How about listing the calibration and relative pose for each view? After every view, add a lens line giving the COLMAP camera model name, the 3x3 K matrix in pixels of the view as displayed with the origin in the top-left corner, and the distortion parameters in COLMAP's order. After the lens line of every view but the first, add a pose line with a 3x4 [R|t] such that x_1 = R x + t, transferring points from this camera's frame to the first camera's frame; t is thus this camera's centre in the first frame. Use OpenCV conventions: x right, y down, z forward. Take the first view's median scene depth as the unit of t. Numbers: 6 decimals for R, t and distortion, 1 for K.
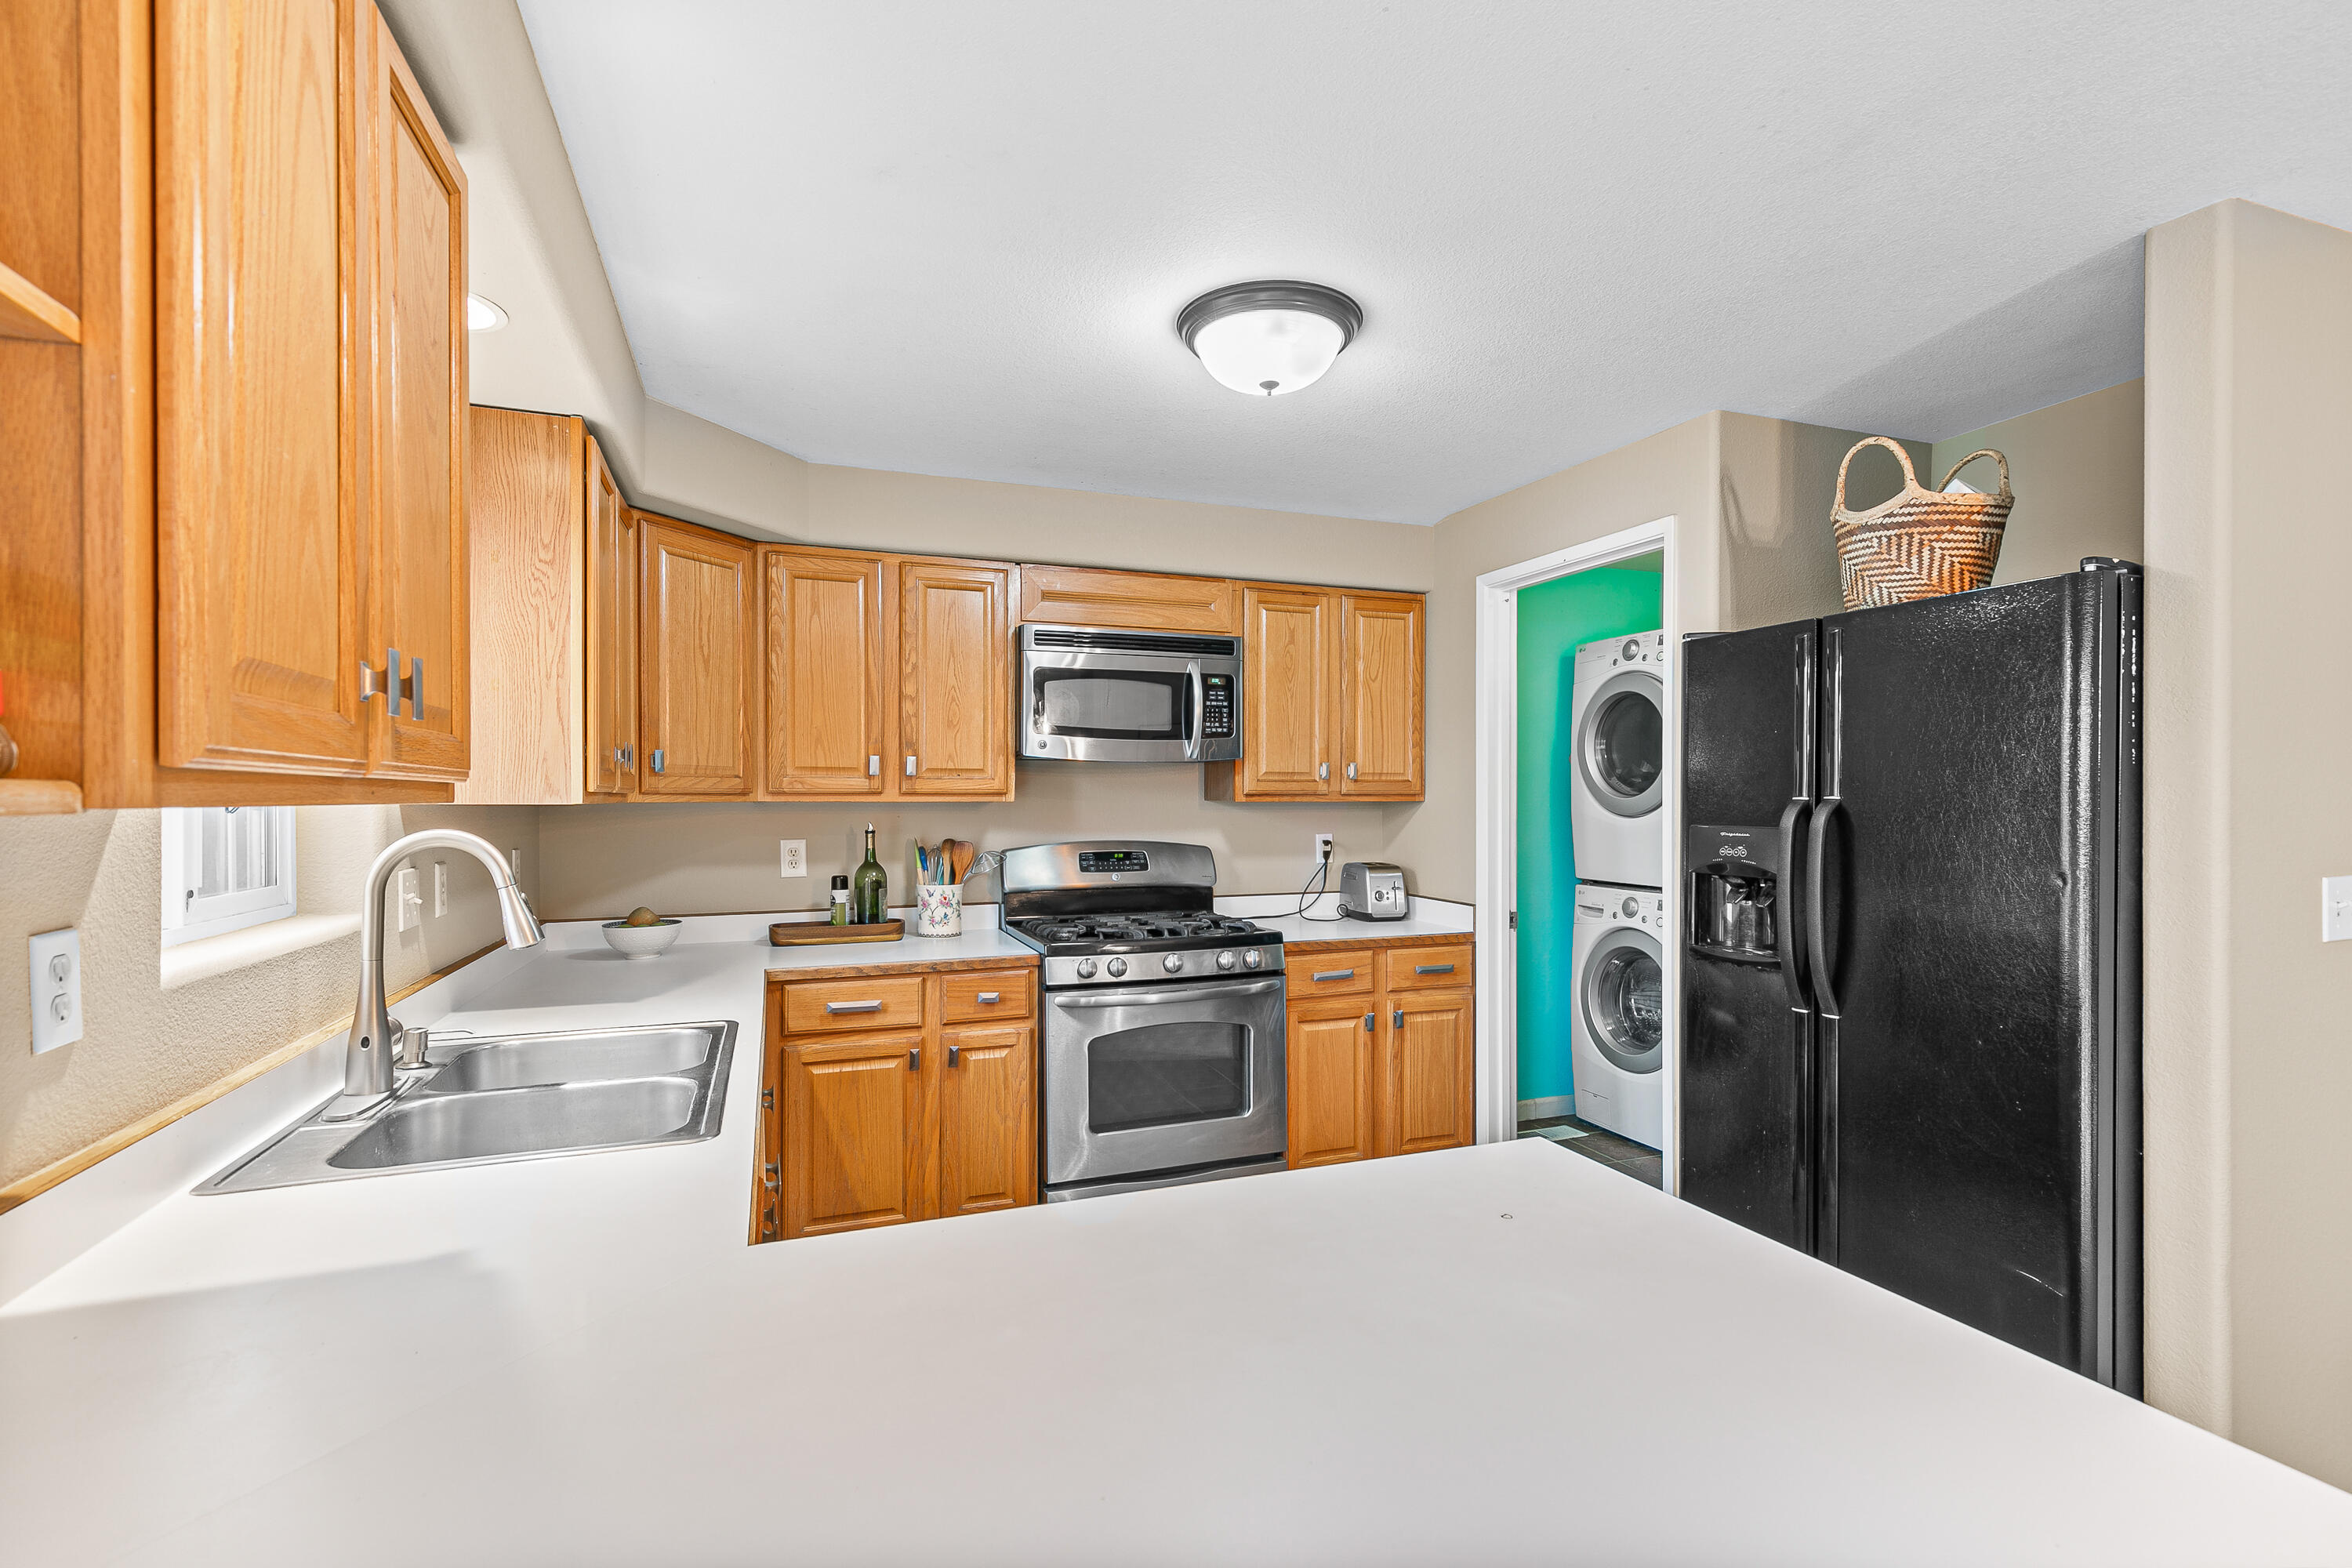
lens RADIAL K [[1073.8, 0, 1185.0], [0, 1073.8, 798.4], [0, 0, 1]] dist [0.006386, -0.001195]
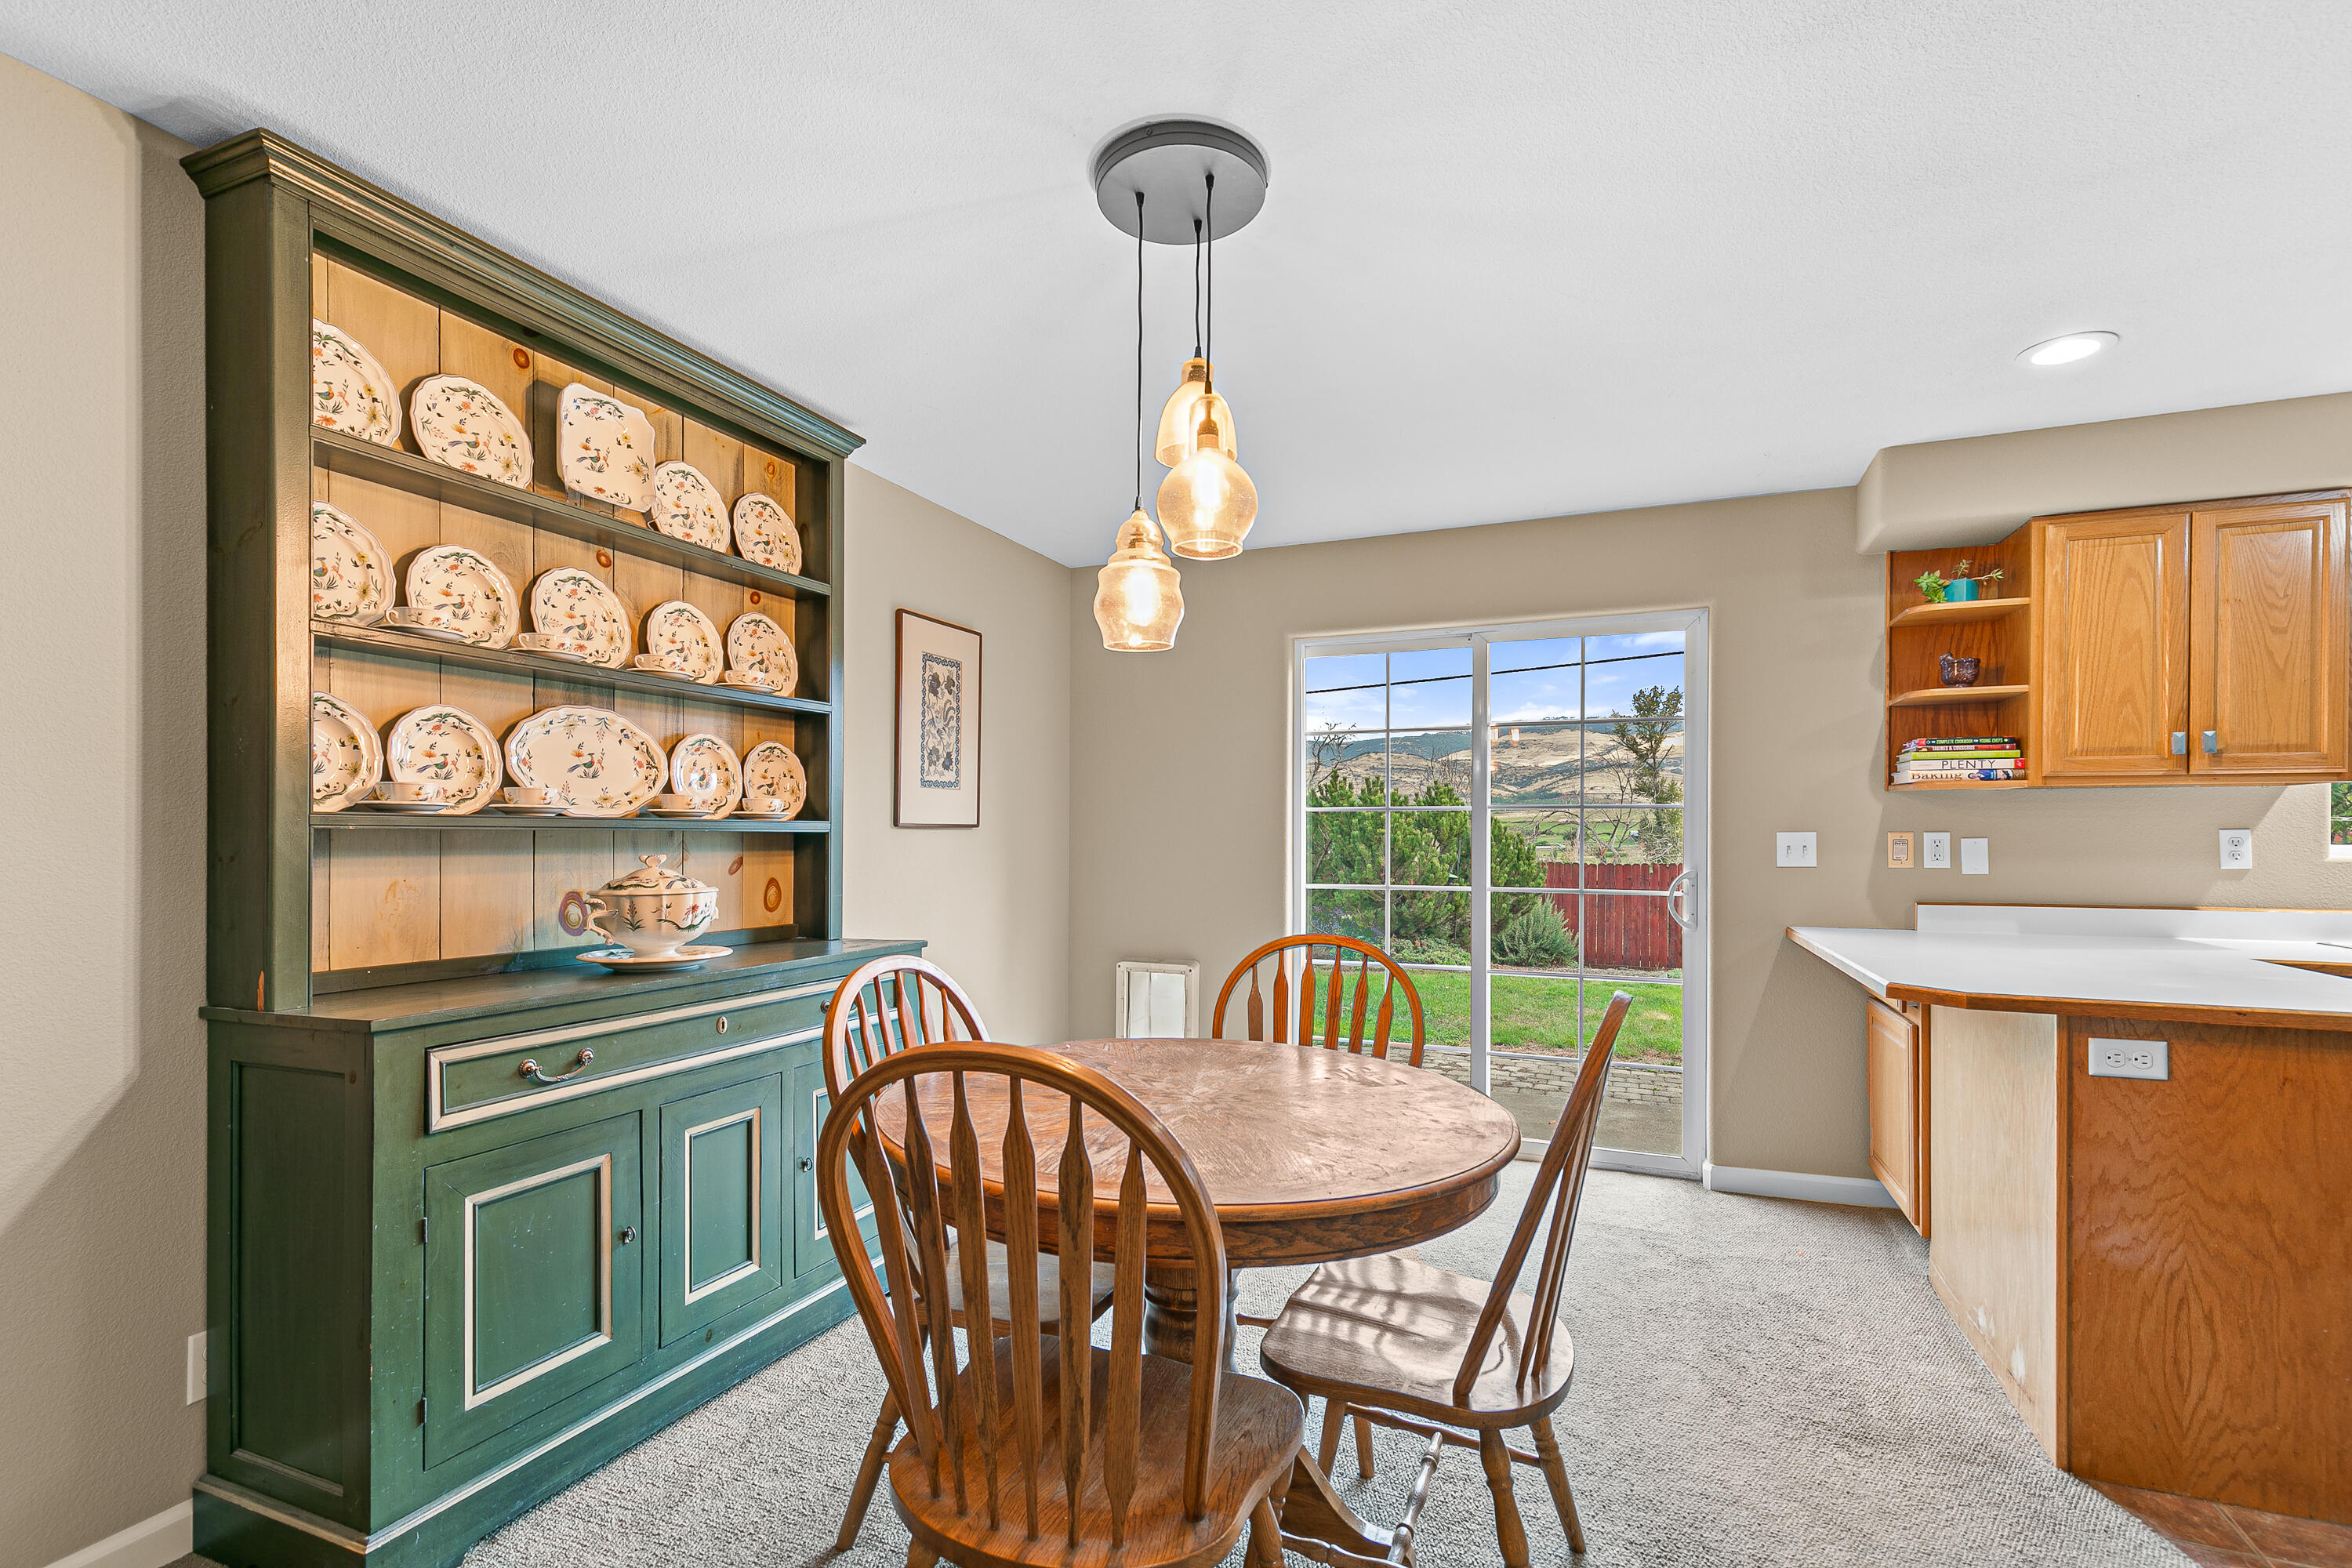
lens RADIAL K [[1073.8, 0, 1179.1], [0, 1073.8, 838.5], [0, 0, 1]] dist [0.006386, -0.001195]
pose [[-0.692116, 0.002916, -0.721780, 1.022268], [-0.001900, 0.999981, 0.005863, 0.044843], [0.721783, 0.005429, -0.692098, 0.313920]]
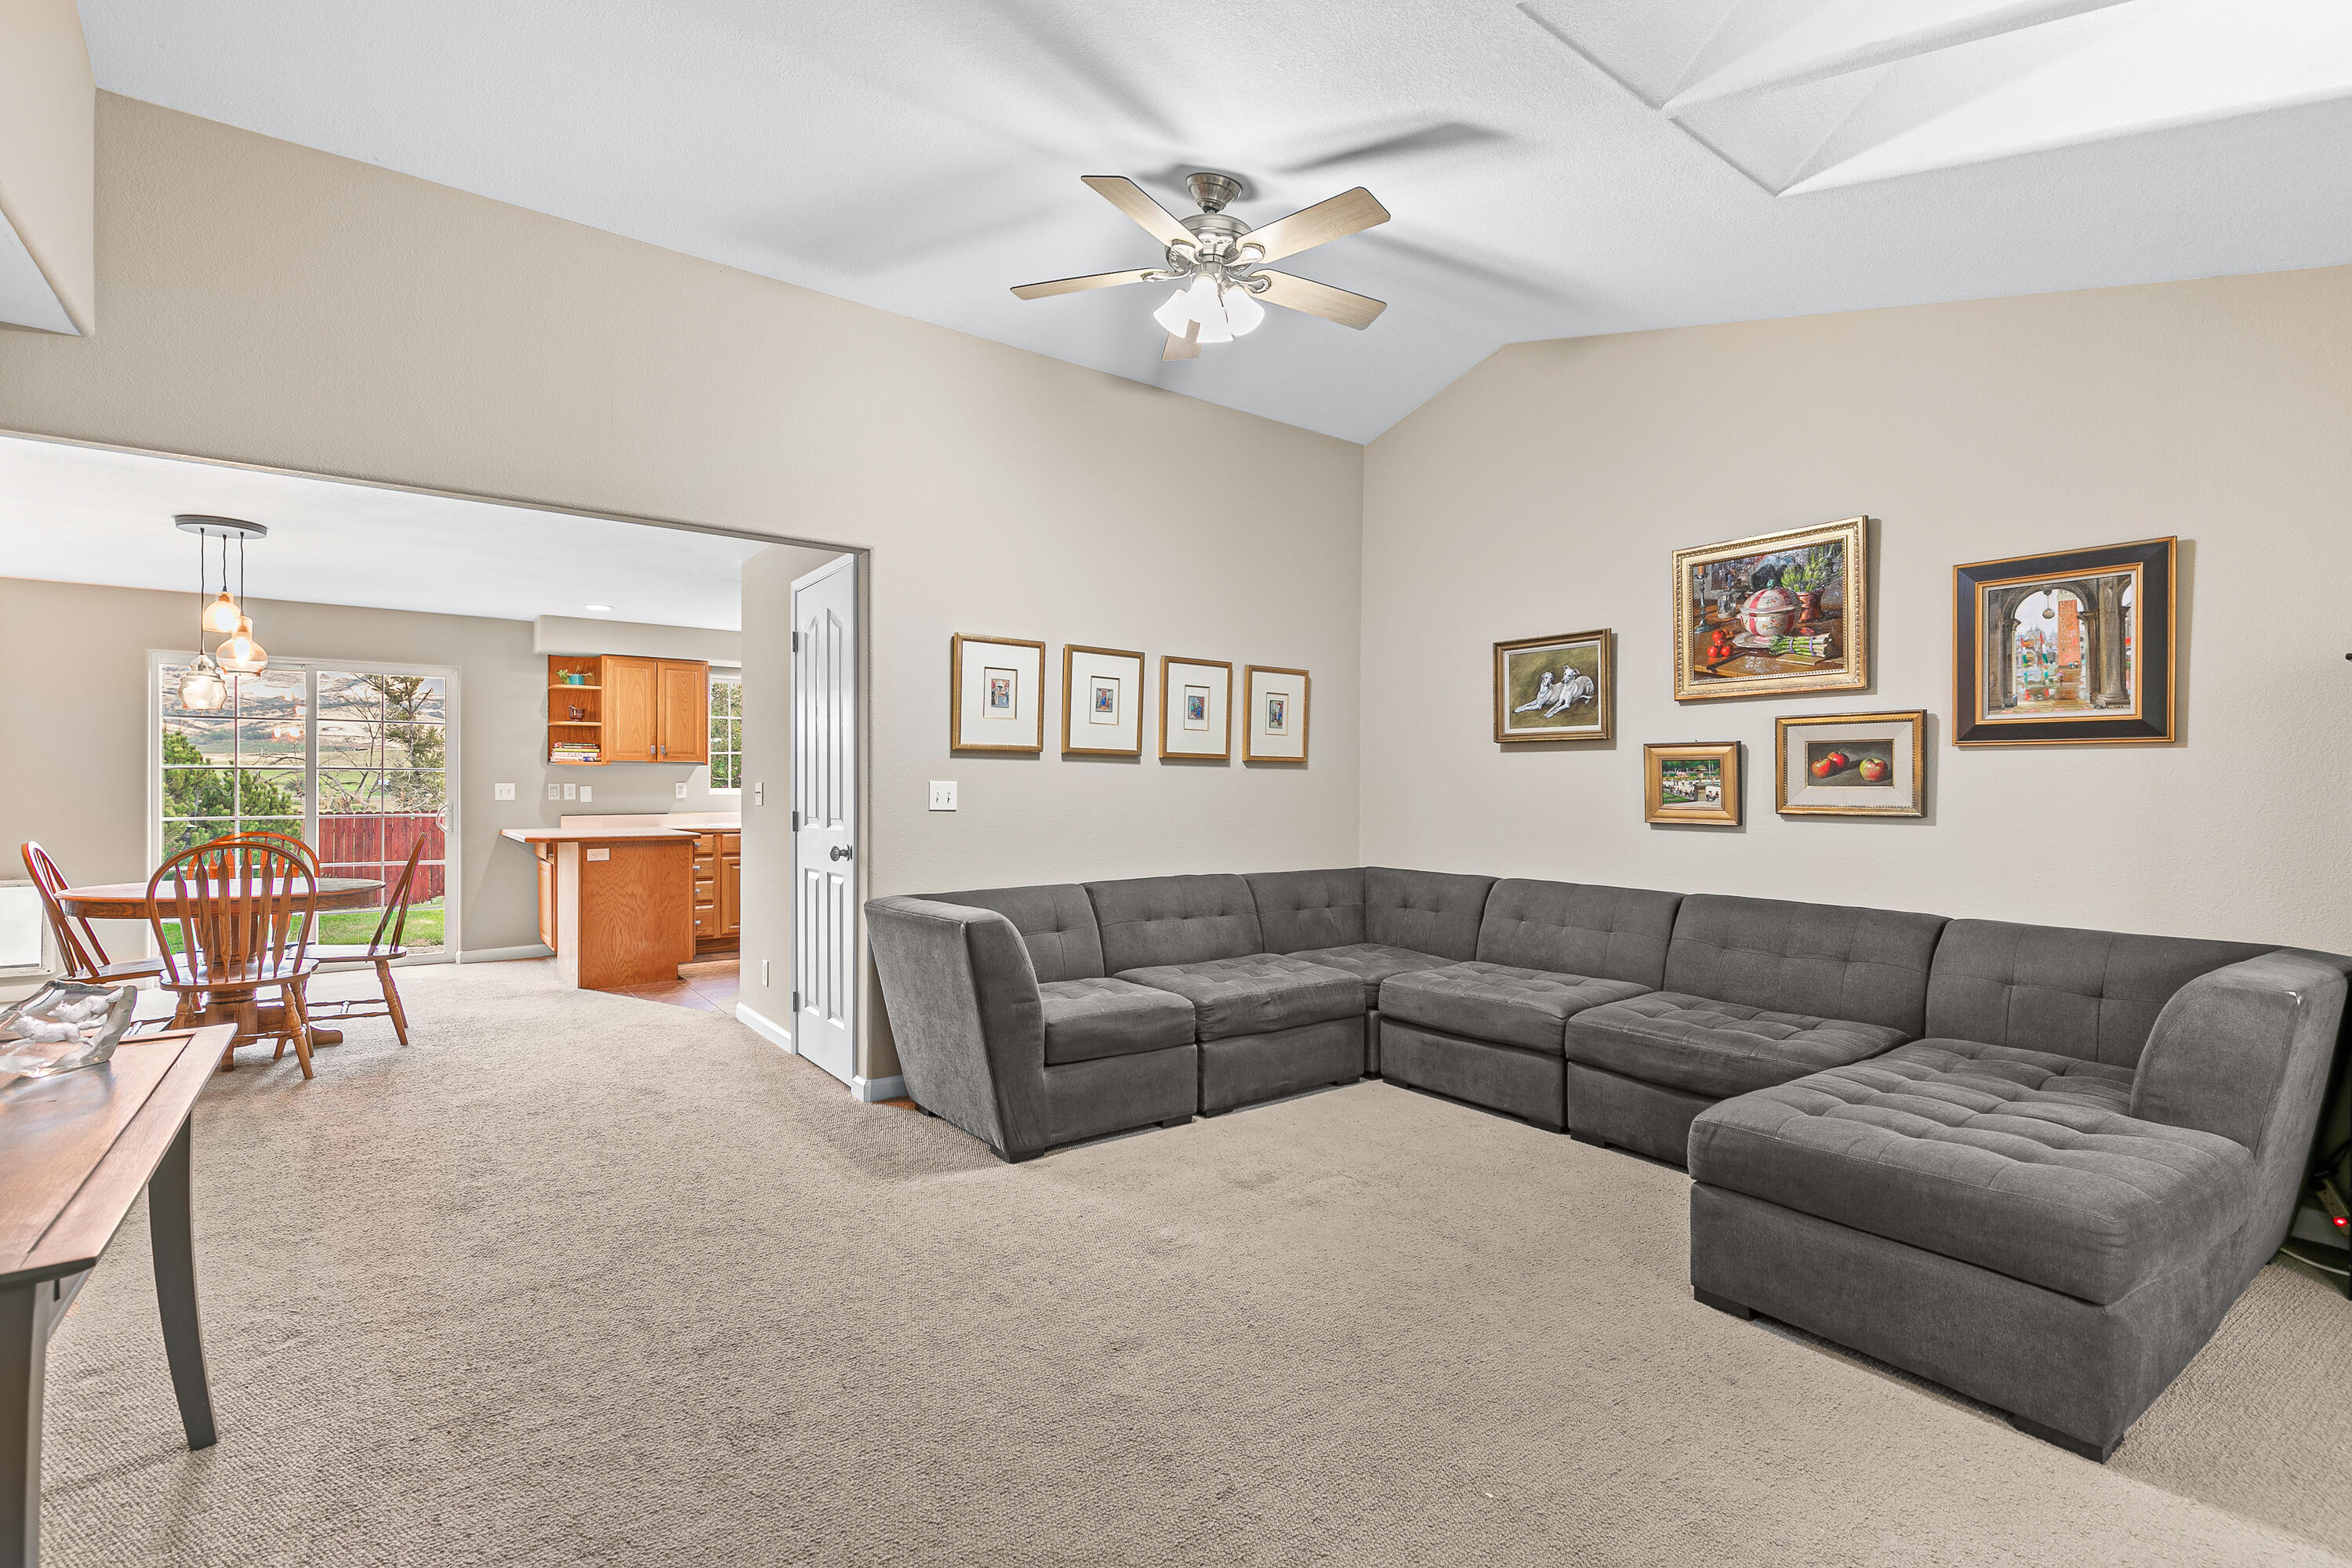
lens RADIAL K [[1073.8, 0, 1197.8], [0, 1073.8, 777.7], [0, 0, 1]] dist [0.006386, -0.001195]
pose [[0.280693, -0.003190, -0.959792, 2.409753], [-0.000433, 0.999994, -0.003450, 0.038132], [0.959798, 0.001384, 0.280690, 0.782717]]
